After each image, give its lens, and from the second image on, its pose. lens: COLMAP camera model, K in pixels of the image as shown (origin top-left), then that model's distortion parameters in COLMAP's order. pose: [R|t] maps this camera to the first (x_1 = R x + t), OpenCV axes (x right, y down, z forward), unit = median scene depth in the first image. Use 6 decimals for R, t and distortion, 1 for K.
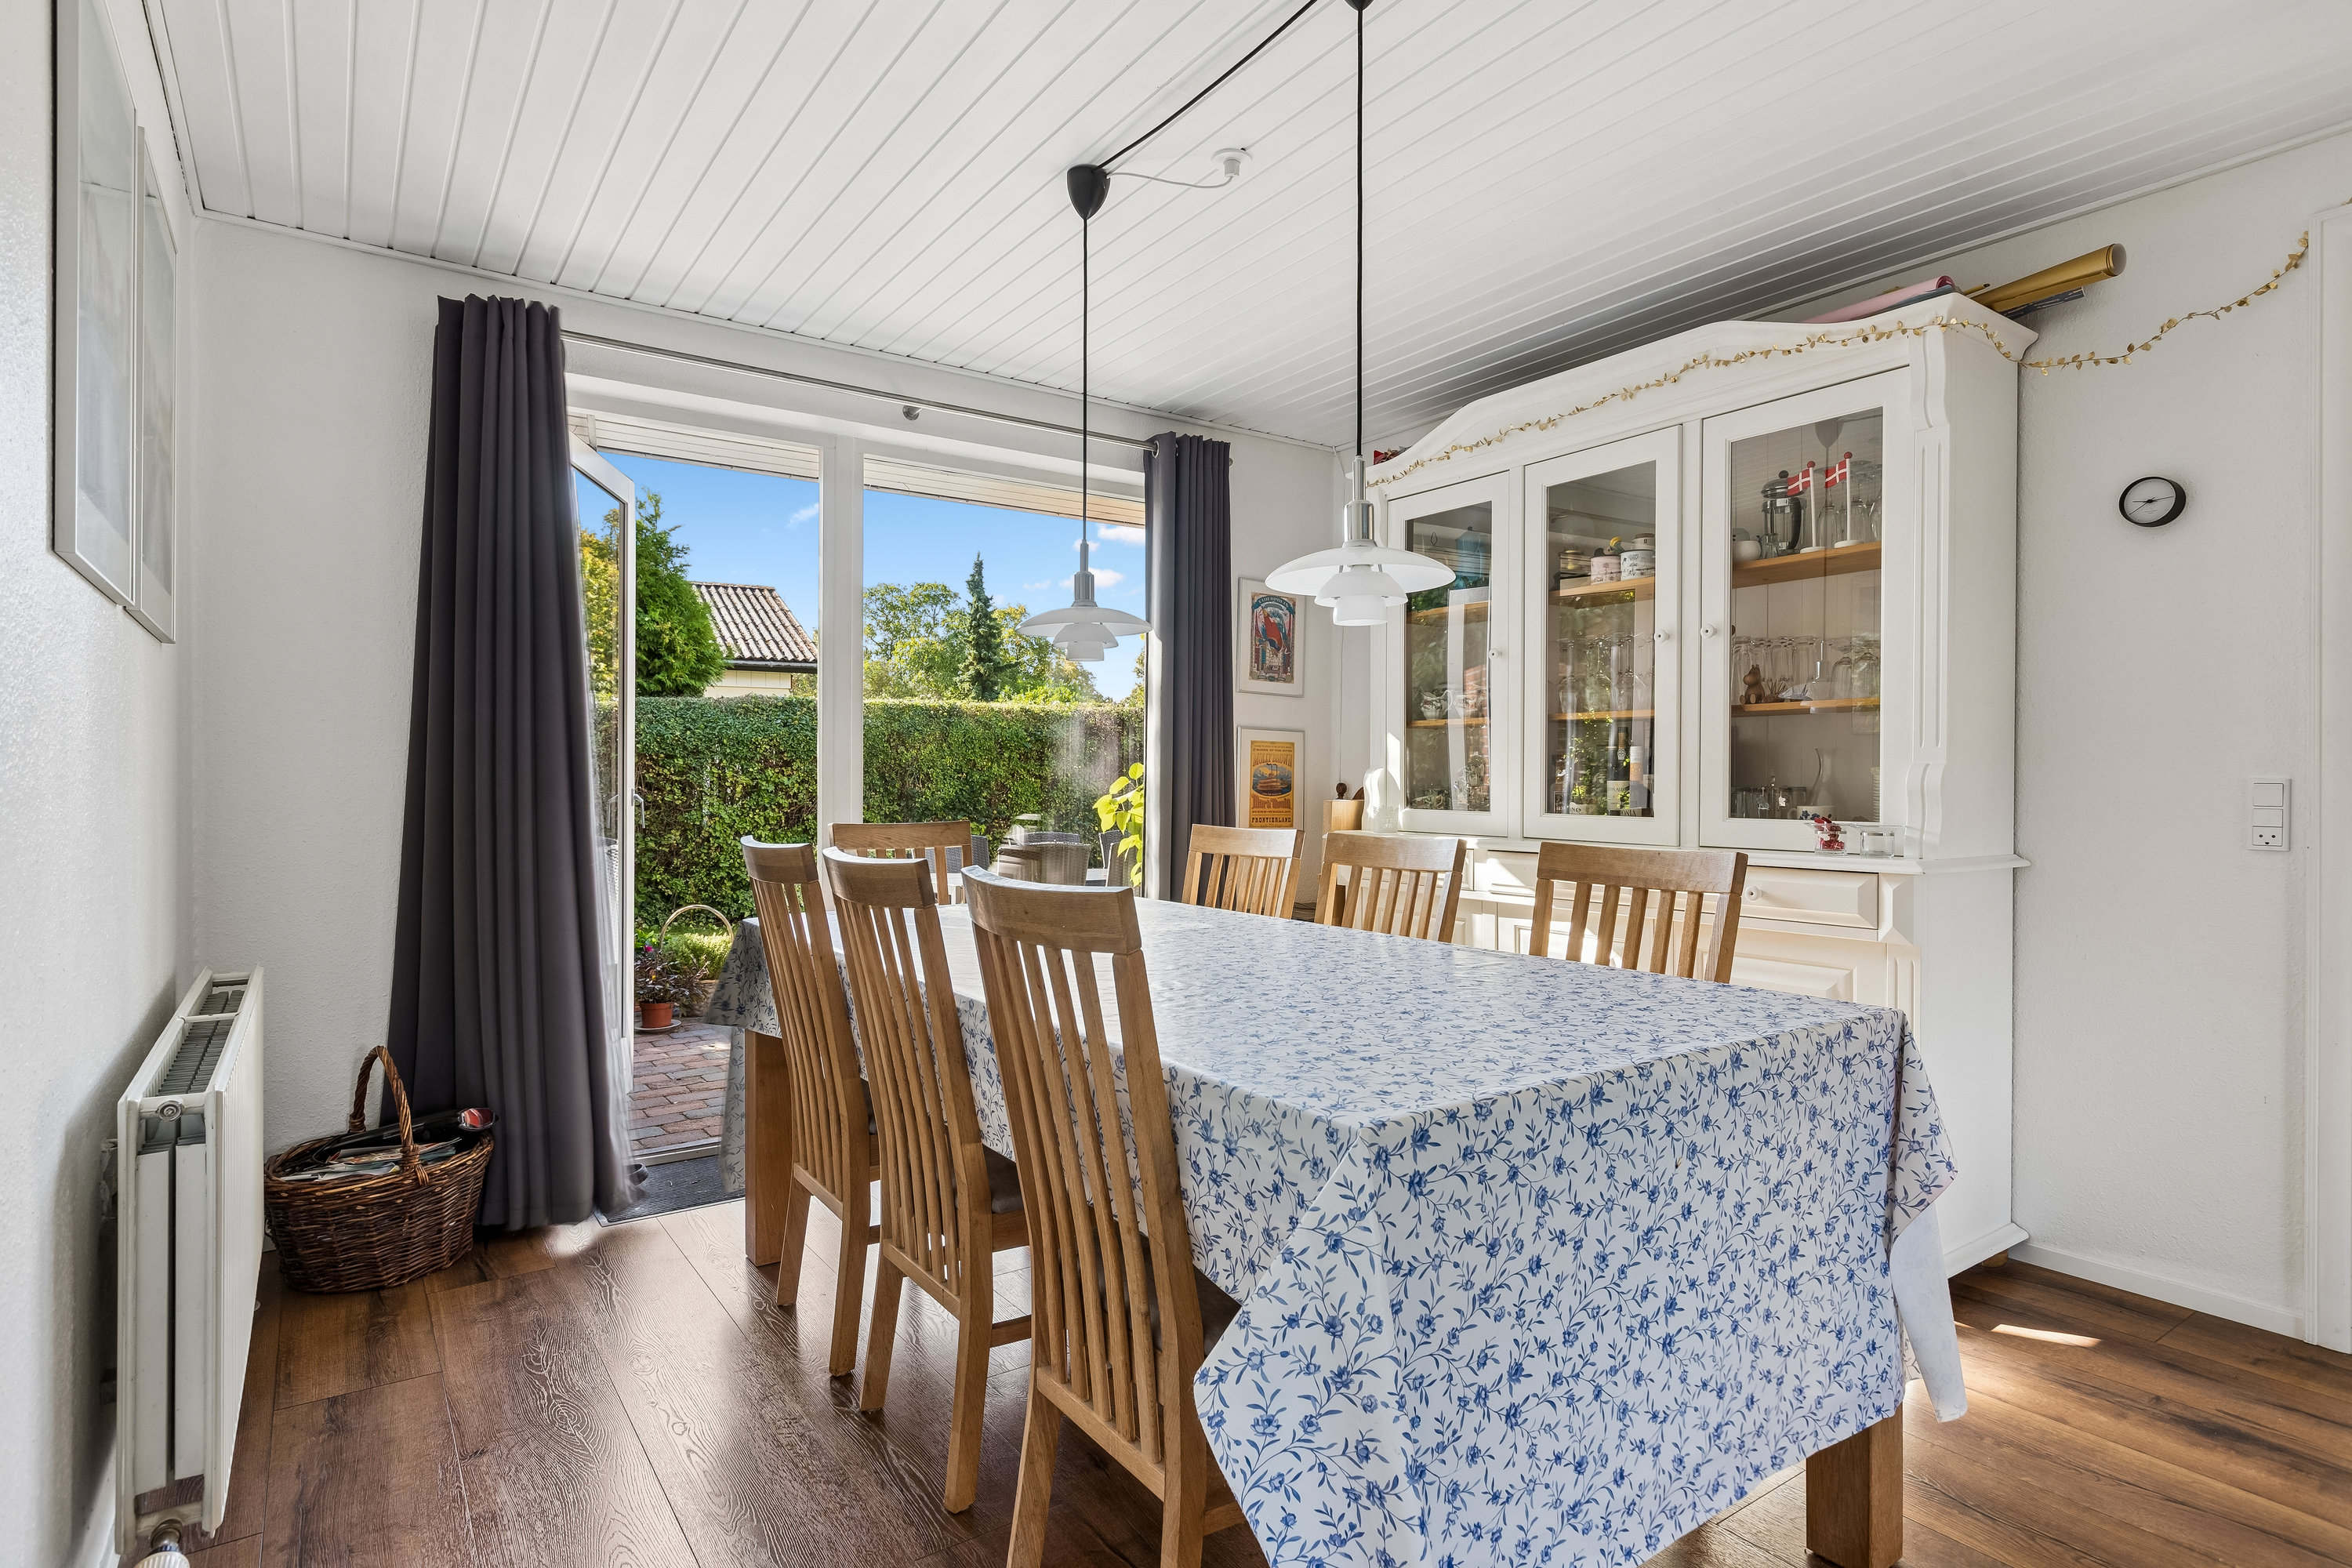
lens RADIAL K [[1225.2, 0, 1177.1], [0, 1225.2, 789.7], [0, 0, 1]] dist [-0.005941, 0.000080]
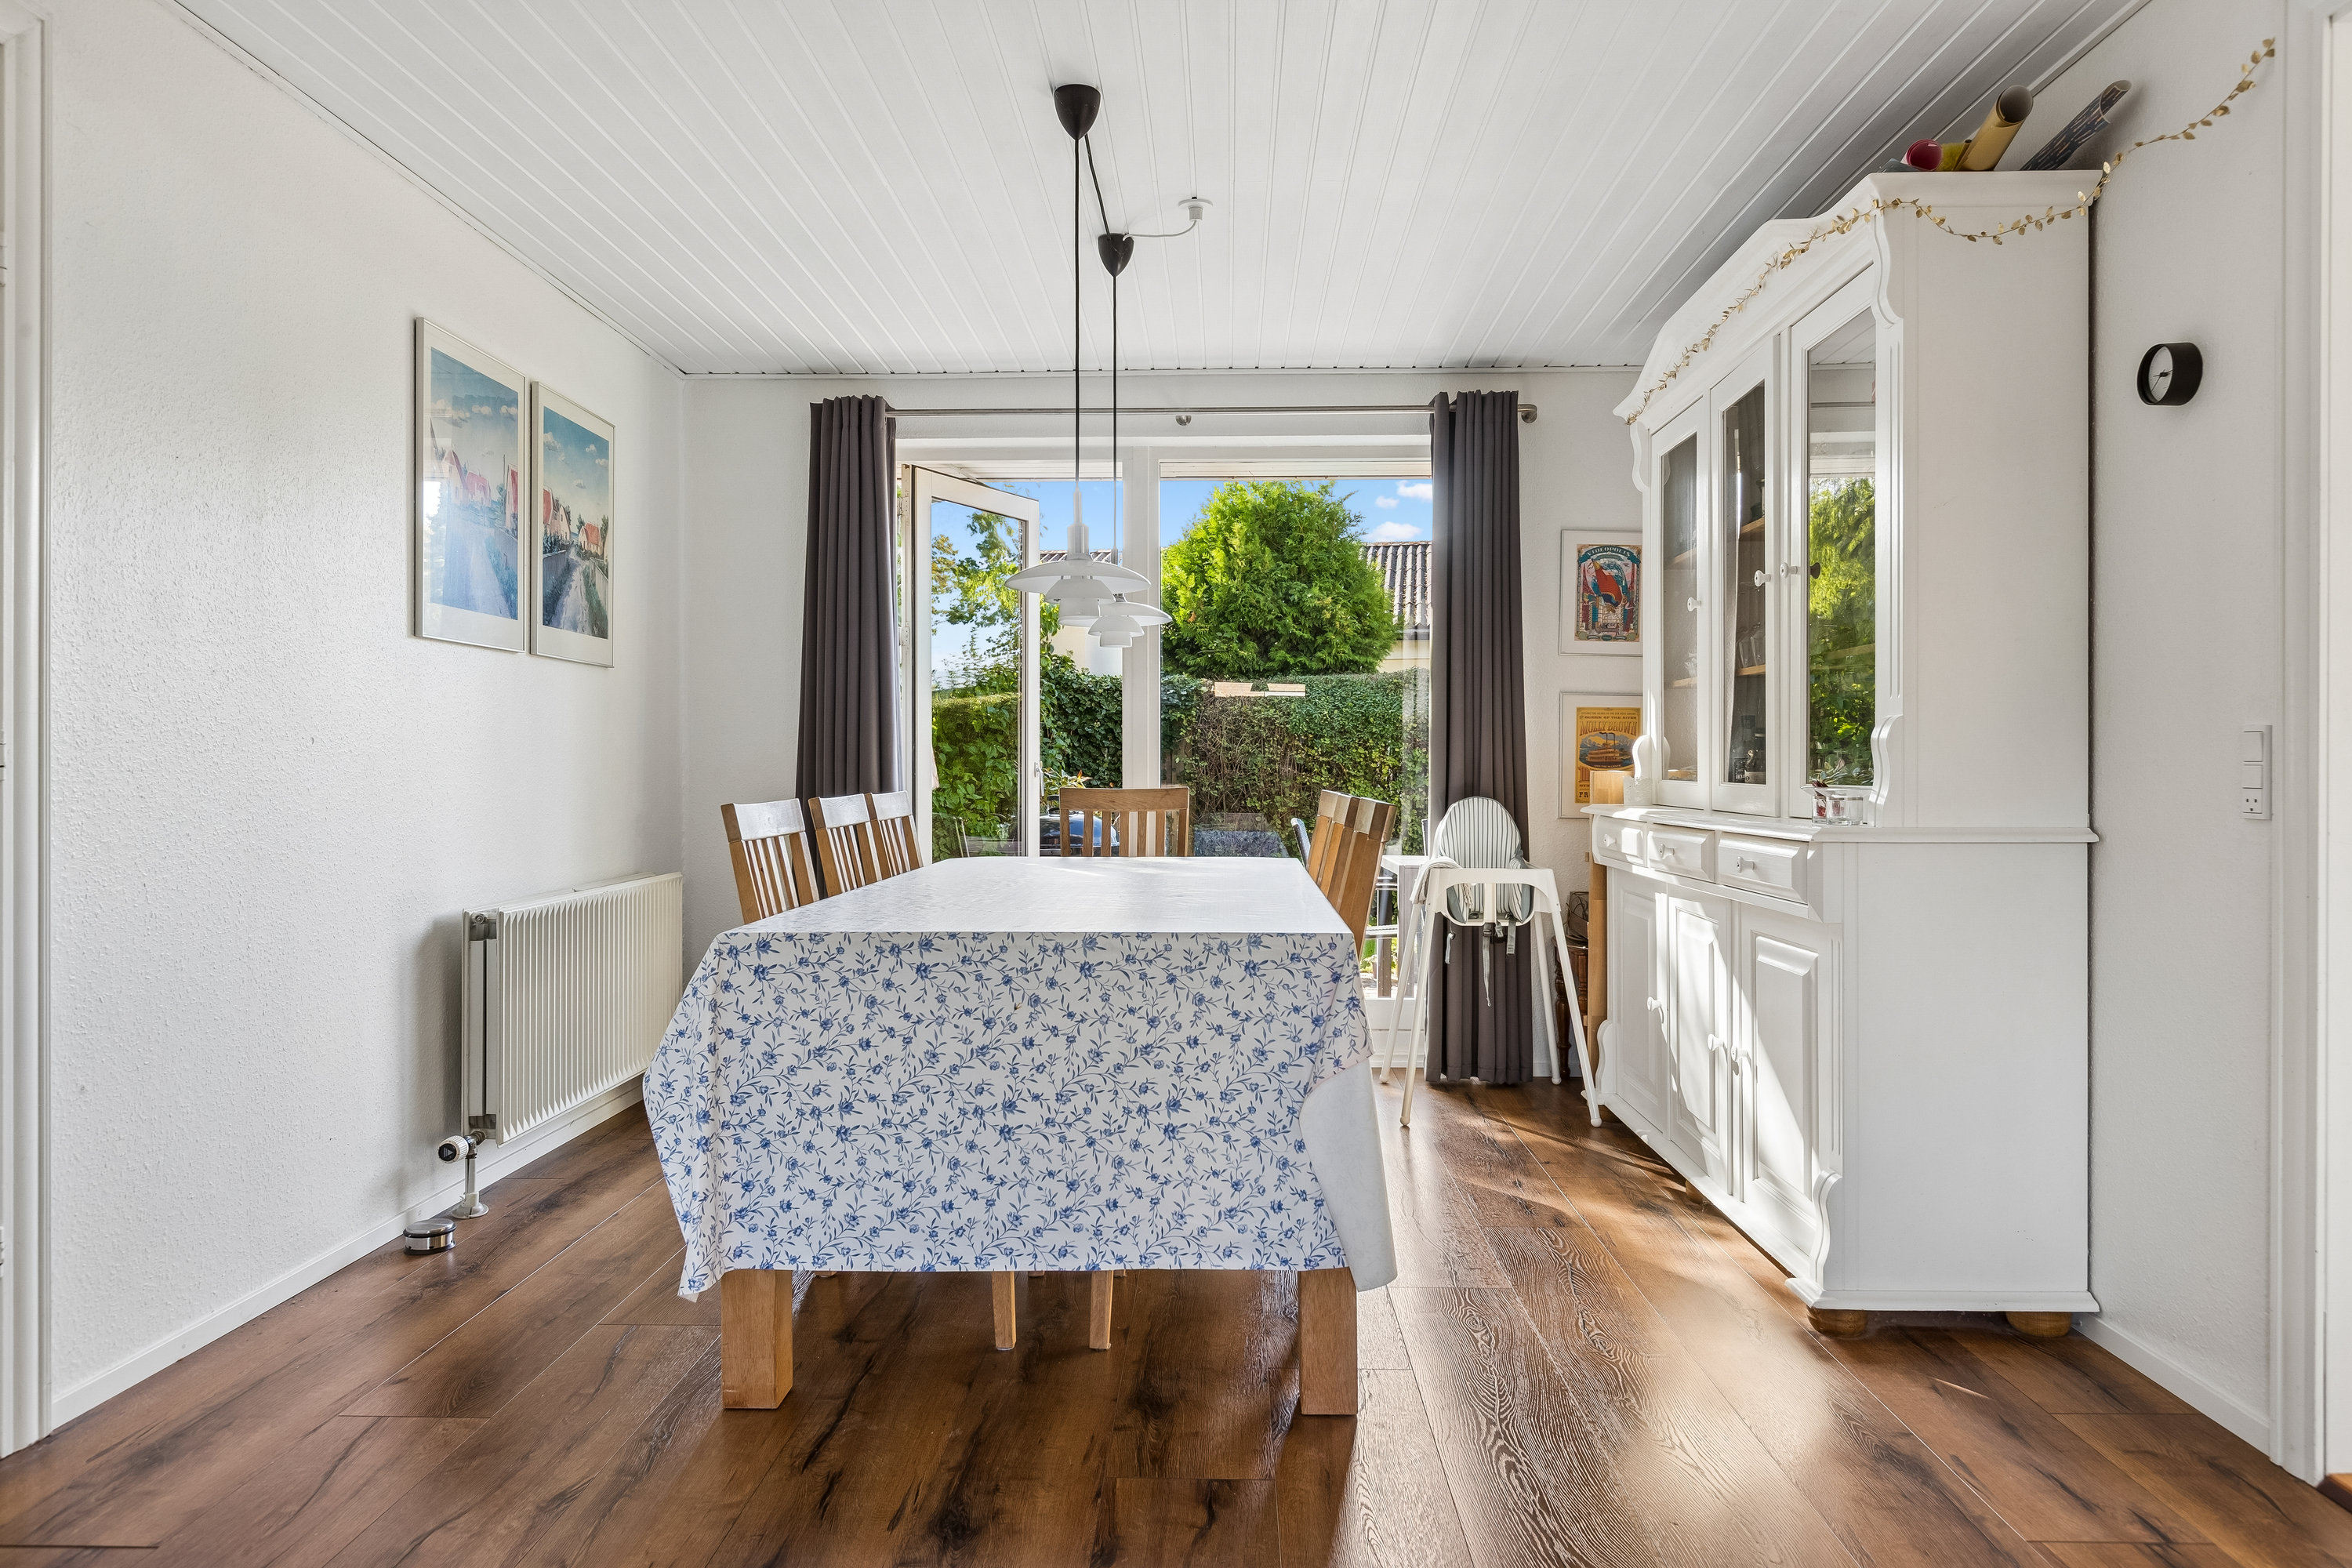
lens RADIAL K [[1539.0, 0, 1178.8], [0, 1539.0, 778.8], [0, 0, 1]] dist [-0.009210, 0.000195]
pose [[0.802624, 0.000590, -0.596485, 0.806245], [-0.000574, 1.000000, 0.000216, 0.021408], [0.596485, 0.000169, 0.802624, -0.154831]]
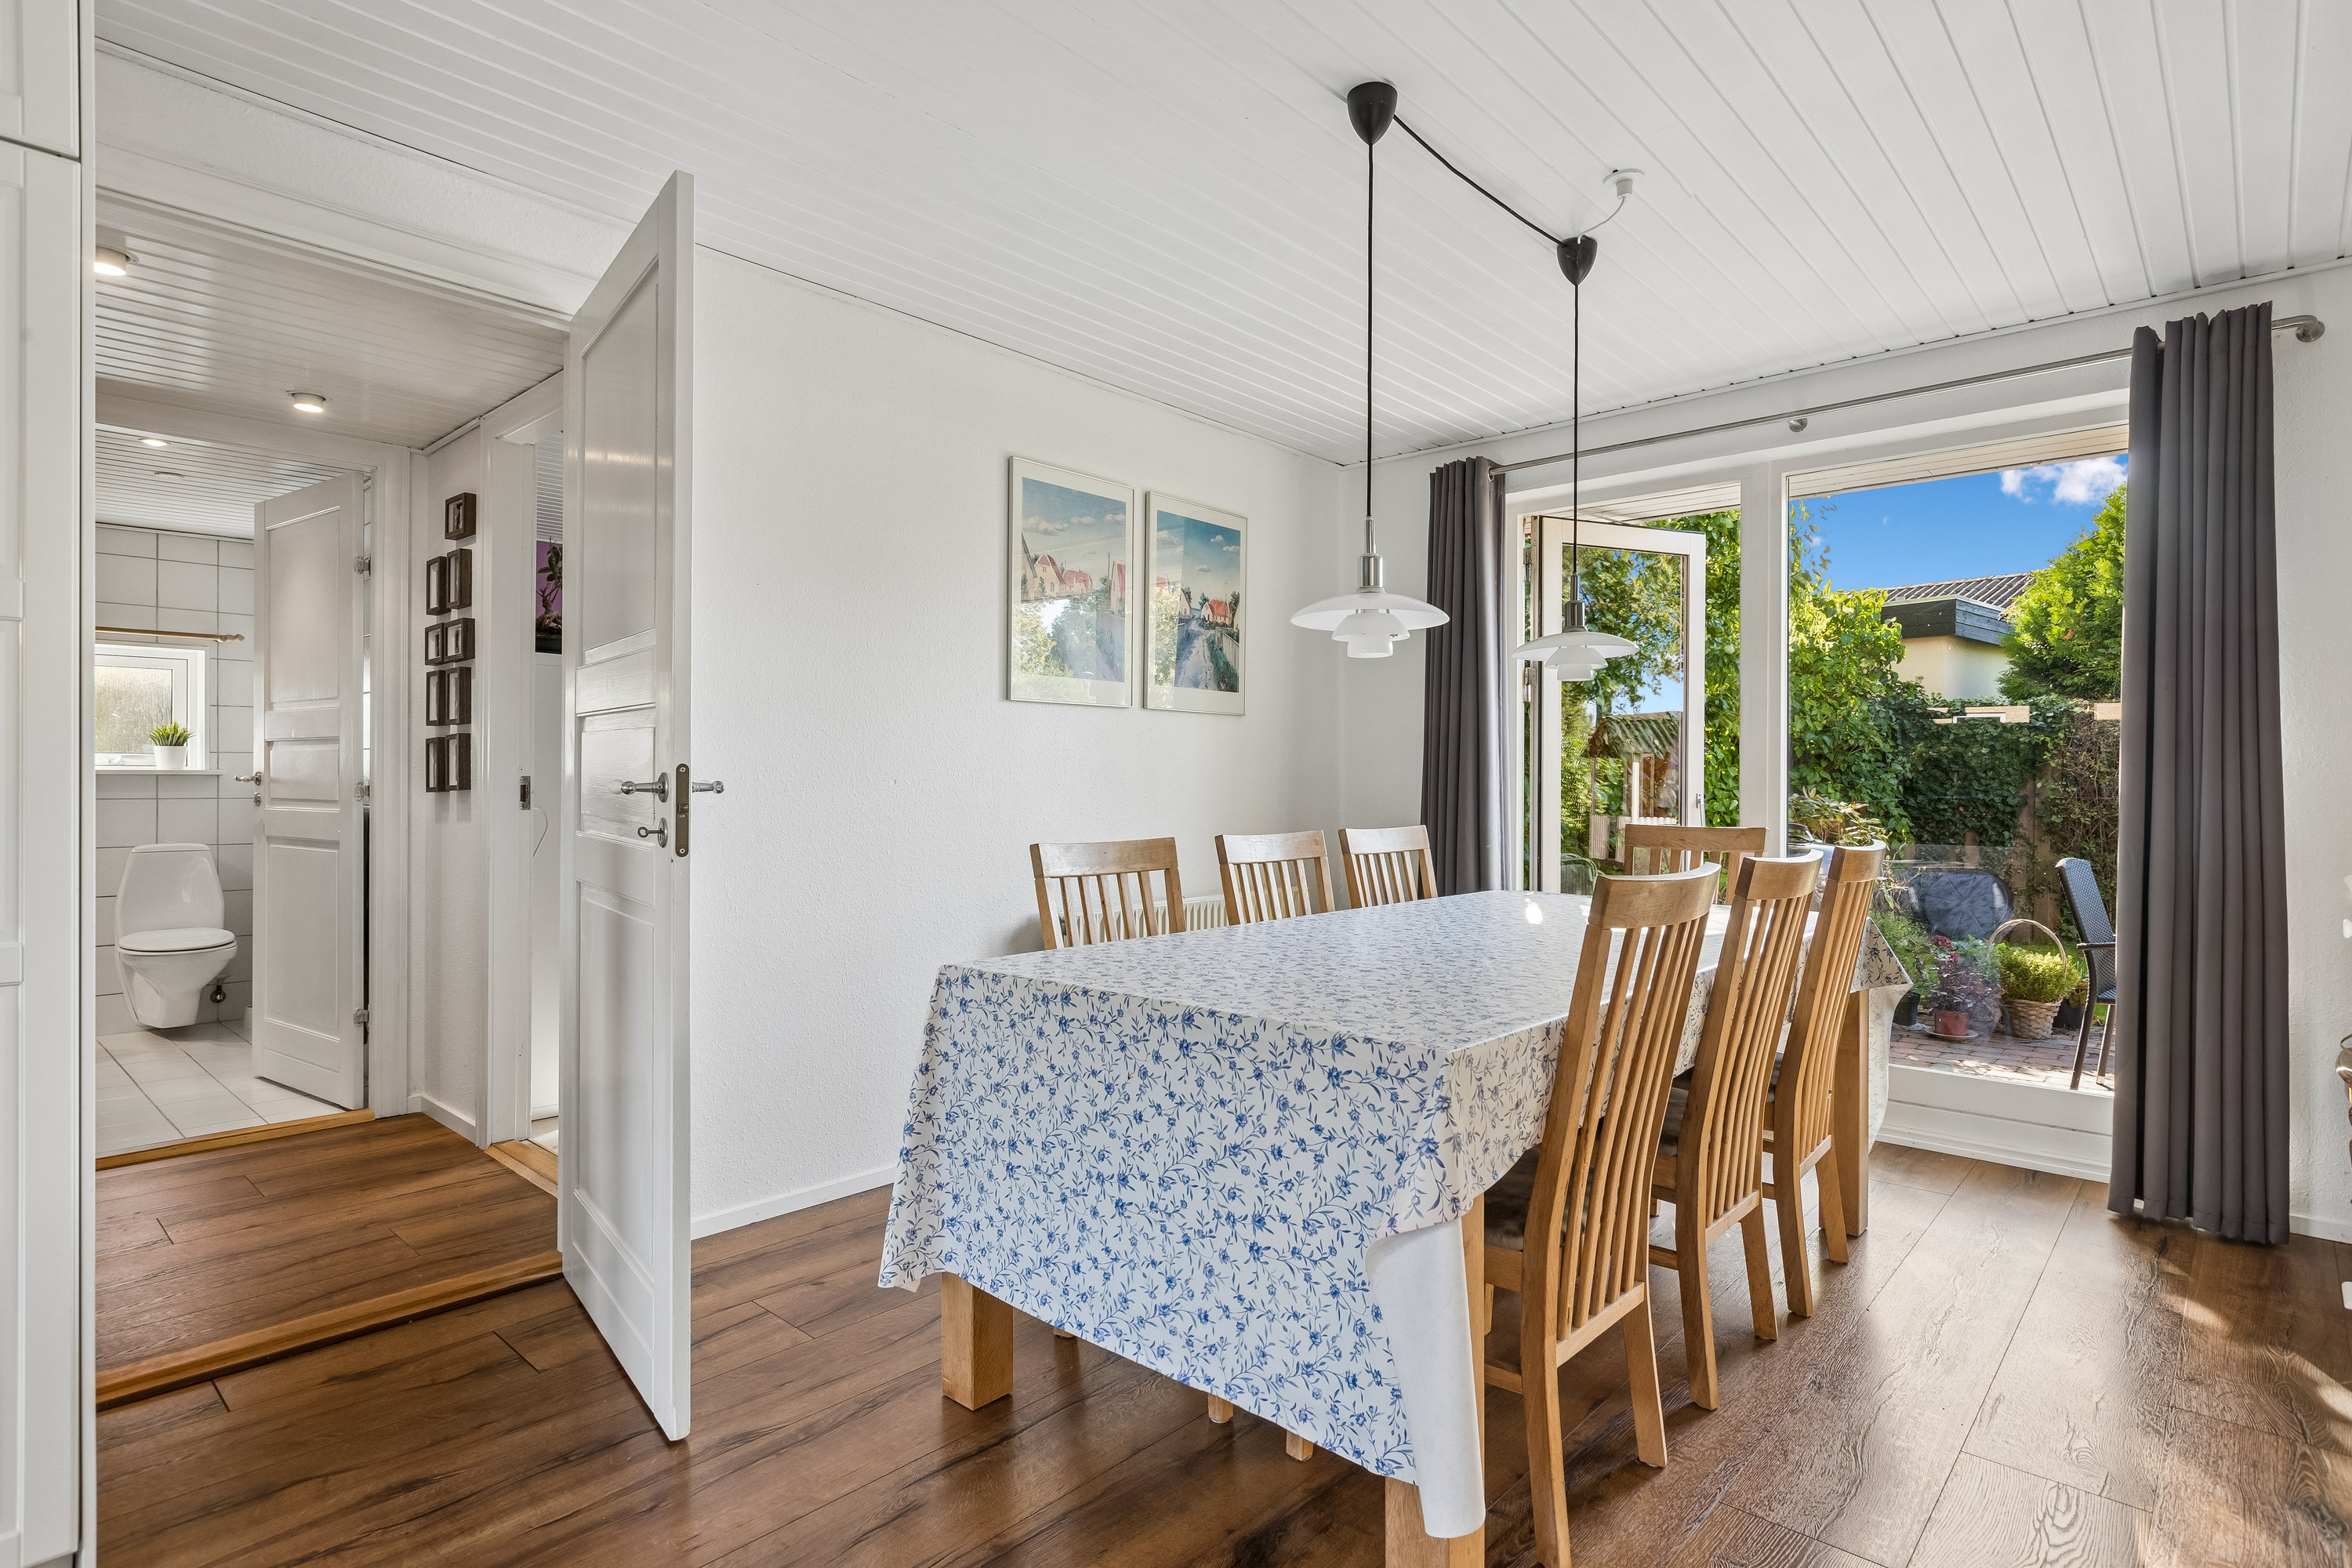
lens RADIAL K [[1195.1, 0, 1178.8], [0, 1195.1, 786.5], [0, 0, 1]] dist [-0.010397, -0.000799]
pose [[0.217198, 0.002481, -0.976124, 0.840722], [-0.010116, 0.999949, 0.000290, -0.004579], [0.976075, 0.009811, 0.217212, 0.383100]]
